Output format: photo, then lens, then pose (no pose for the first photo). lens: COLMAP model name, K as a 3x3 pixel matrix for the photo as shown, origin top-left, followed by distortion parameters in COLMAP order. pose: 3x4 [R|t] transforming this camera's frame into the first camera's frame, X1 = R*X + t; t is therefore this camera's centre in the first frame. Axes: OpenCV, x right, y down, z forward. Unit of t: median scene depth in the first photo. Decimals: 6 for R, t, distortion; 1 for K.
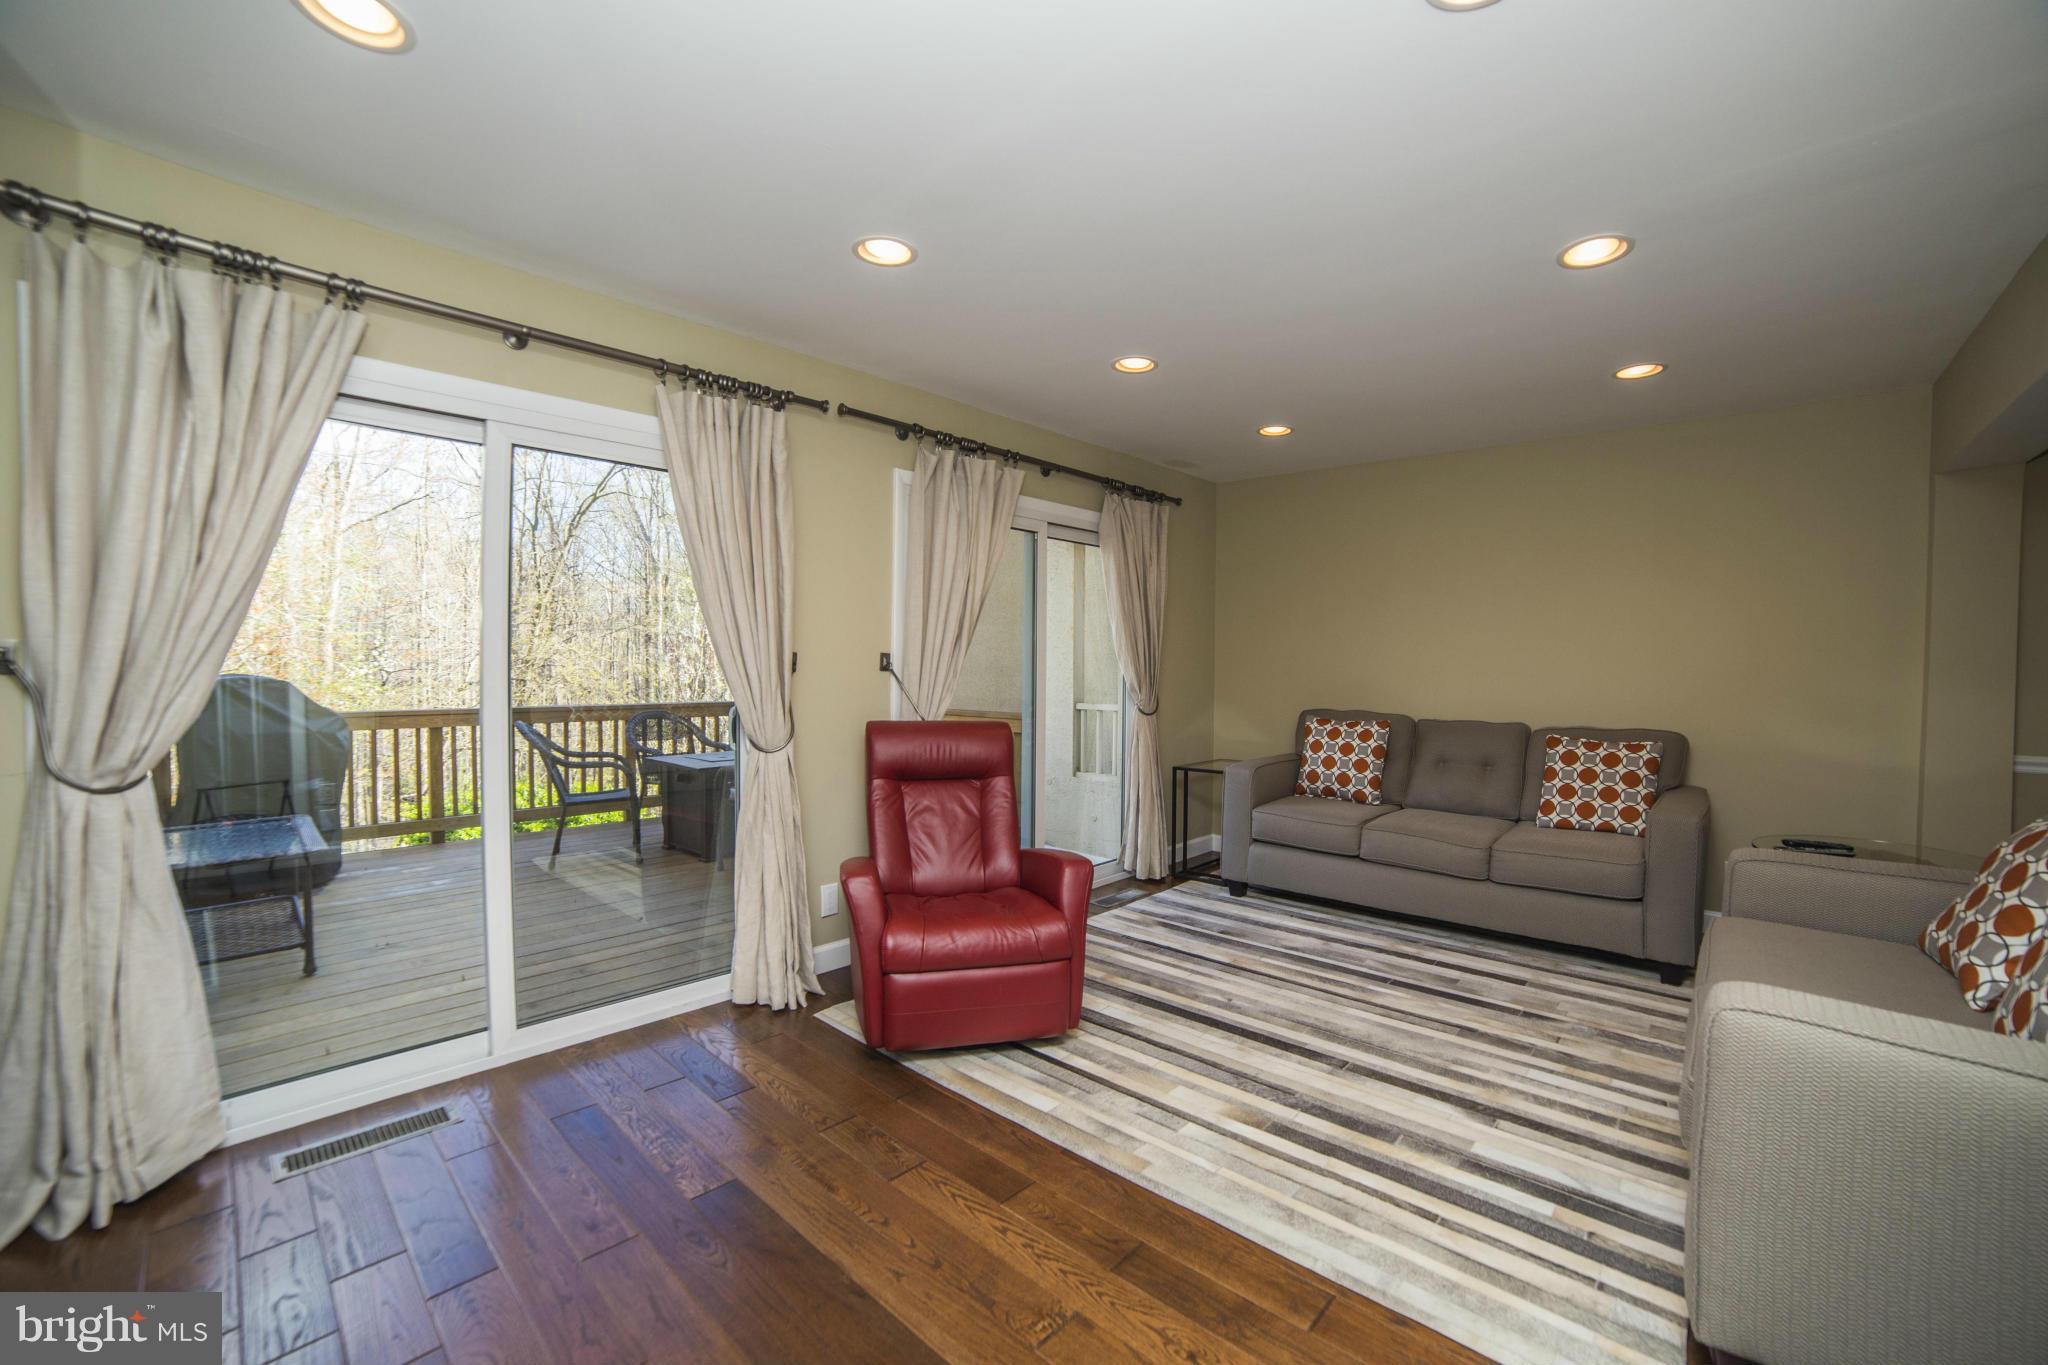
lens RADIAL K [[863.7, 0, 1024.0], [0, 863.7, 682.5], [0, 0, 1]] dist [-0.010468, 0.000047]
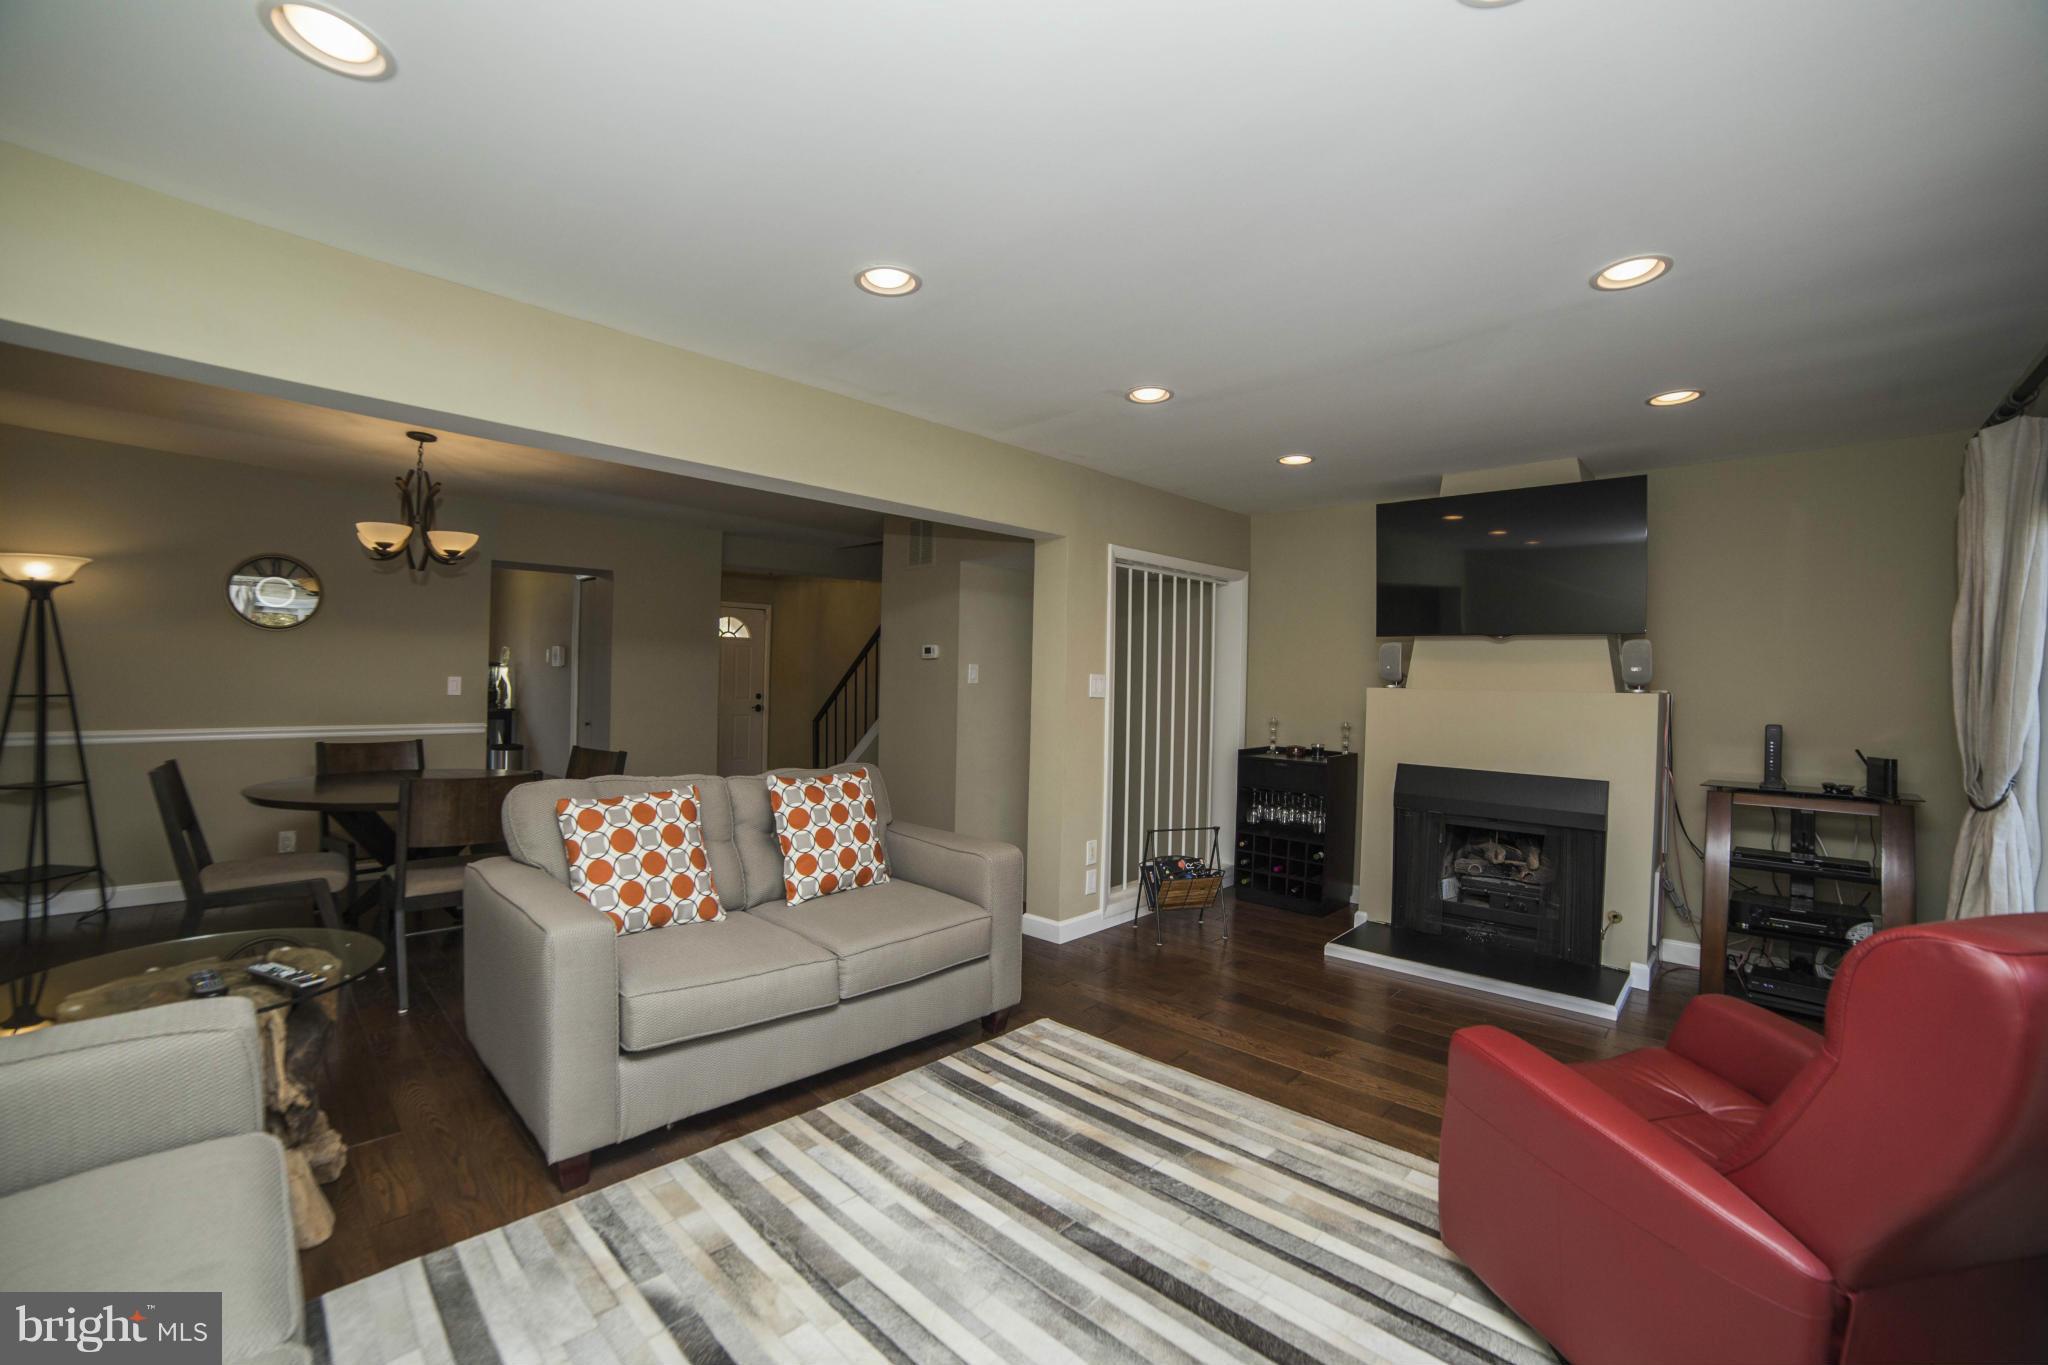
lens RADIAL K [[821.2, 0, 1028.4], [0, 821.2, 676.9], [0, 0, 1]] dist [-0.120054, 0.035380]
pose [[-0.999031, -0.032711, 0.029447, 0.398911], [-0.031599, 0.998798, 0.037469, -0.064198], [-0.030637, 0.036503, -0.998864, 1.645471]]
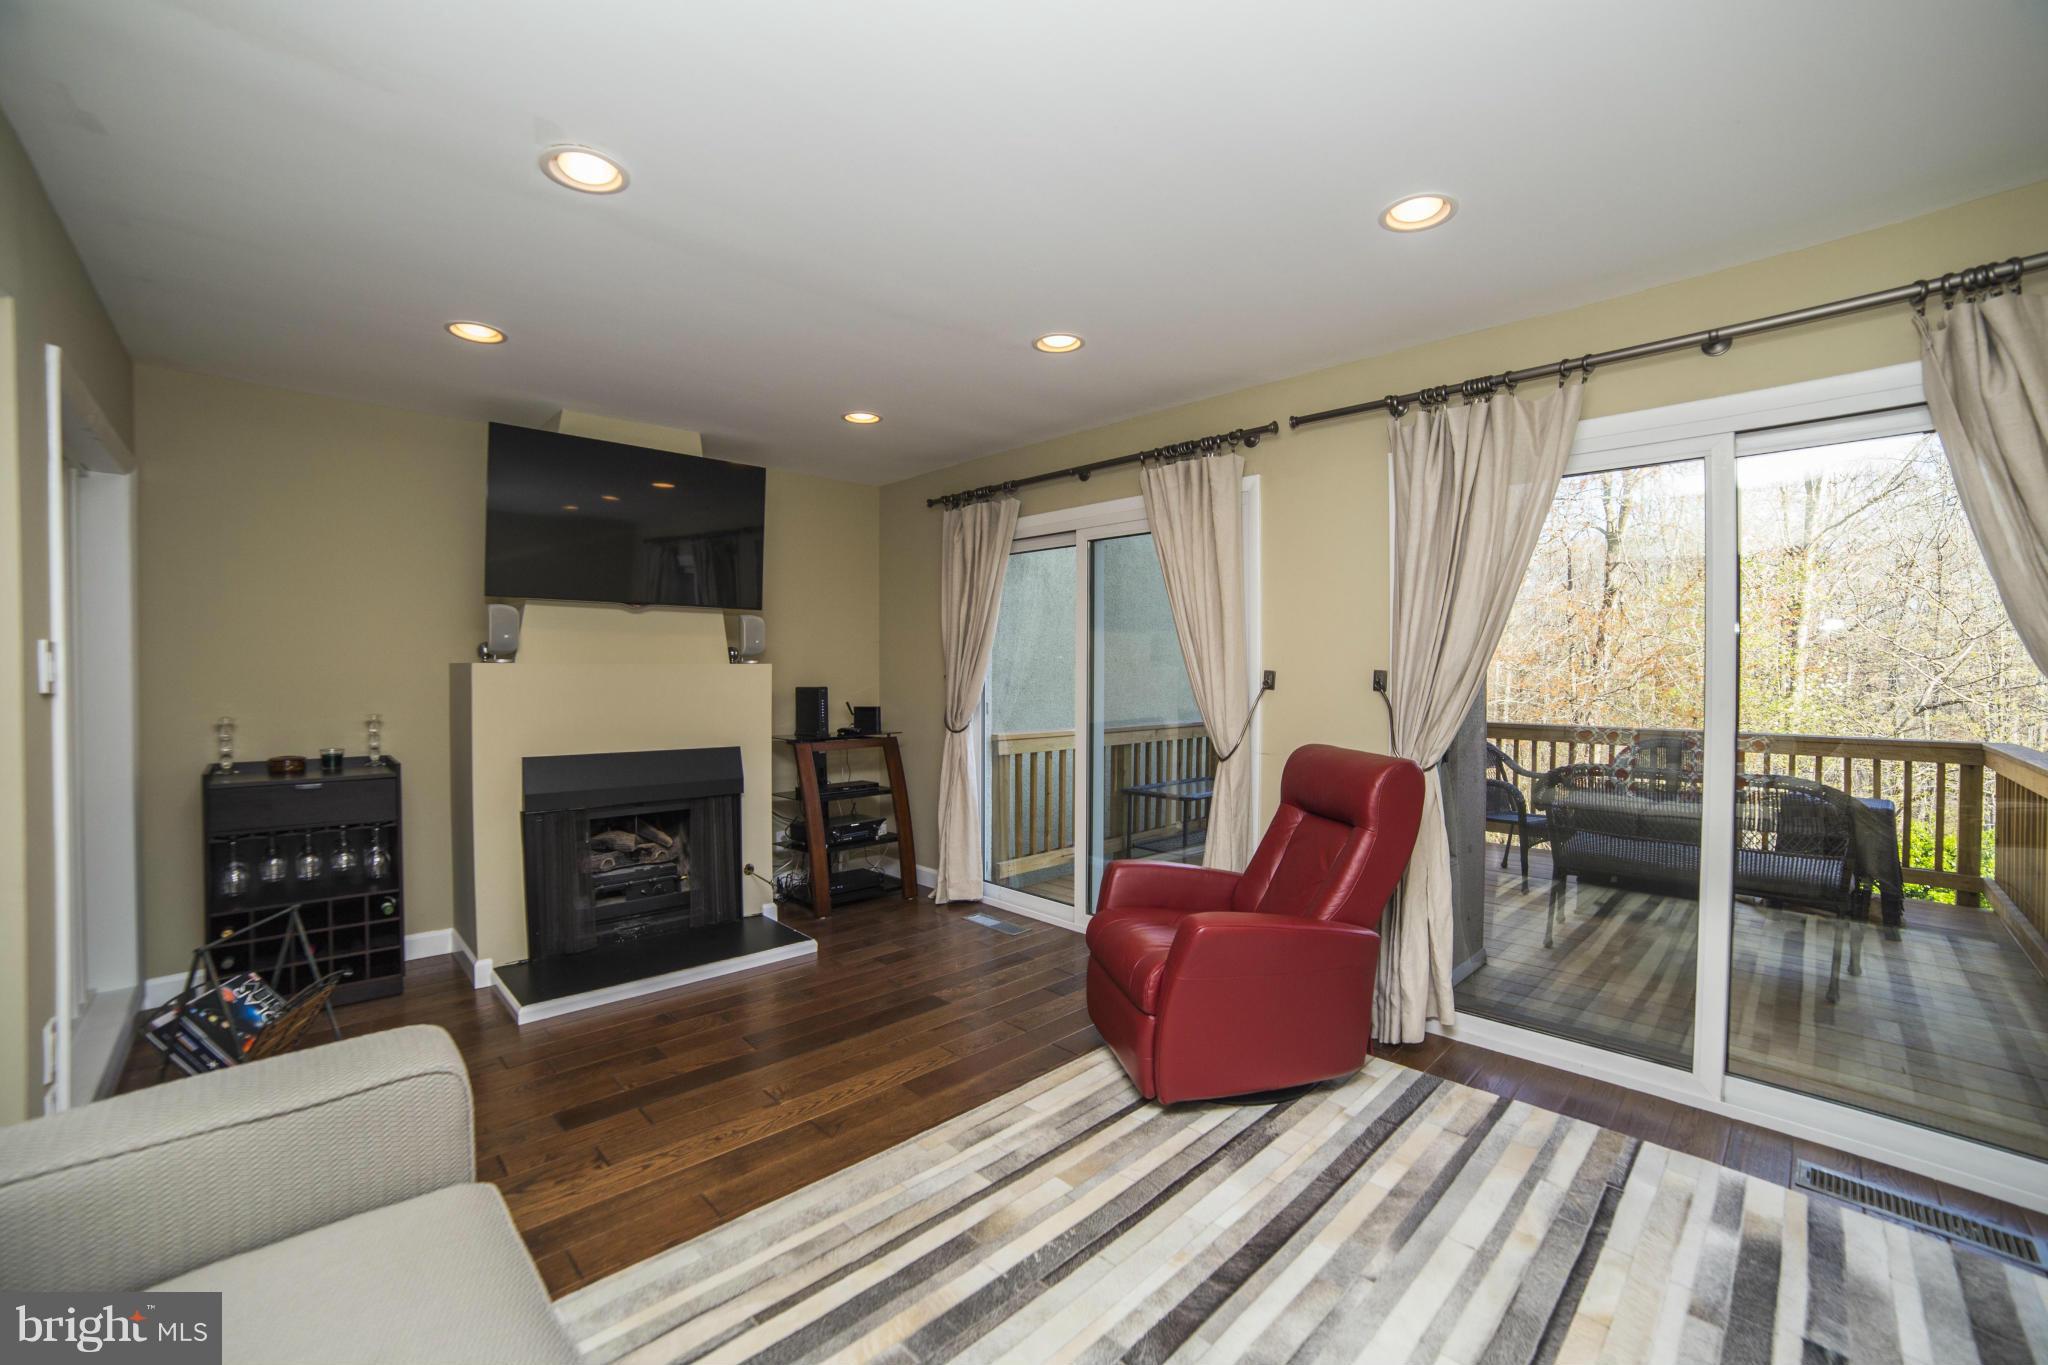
lens RADIAL K [[821.2, 0, 1028.4], [0, 821.2, 676.9], [0, 0, 1]] dist [-0.120054, 0.035380]
pose [[-0.066549, 0.000162, -0.997783, 0.876340], [-0.038873, 0.999240, 0.002755, -0.019393], [0.997026, 0.038970, -0.066492, 0.931476]]
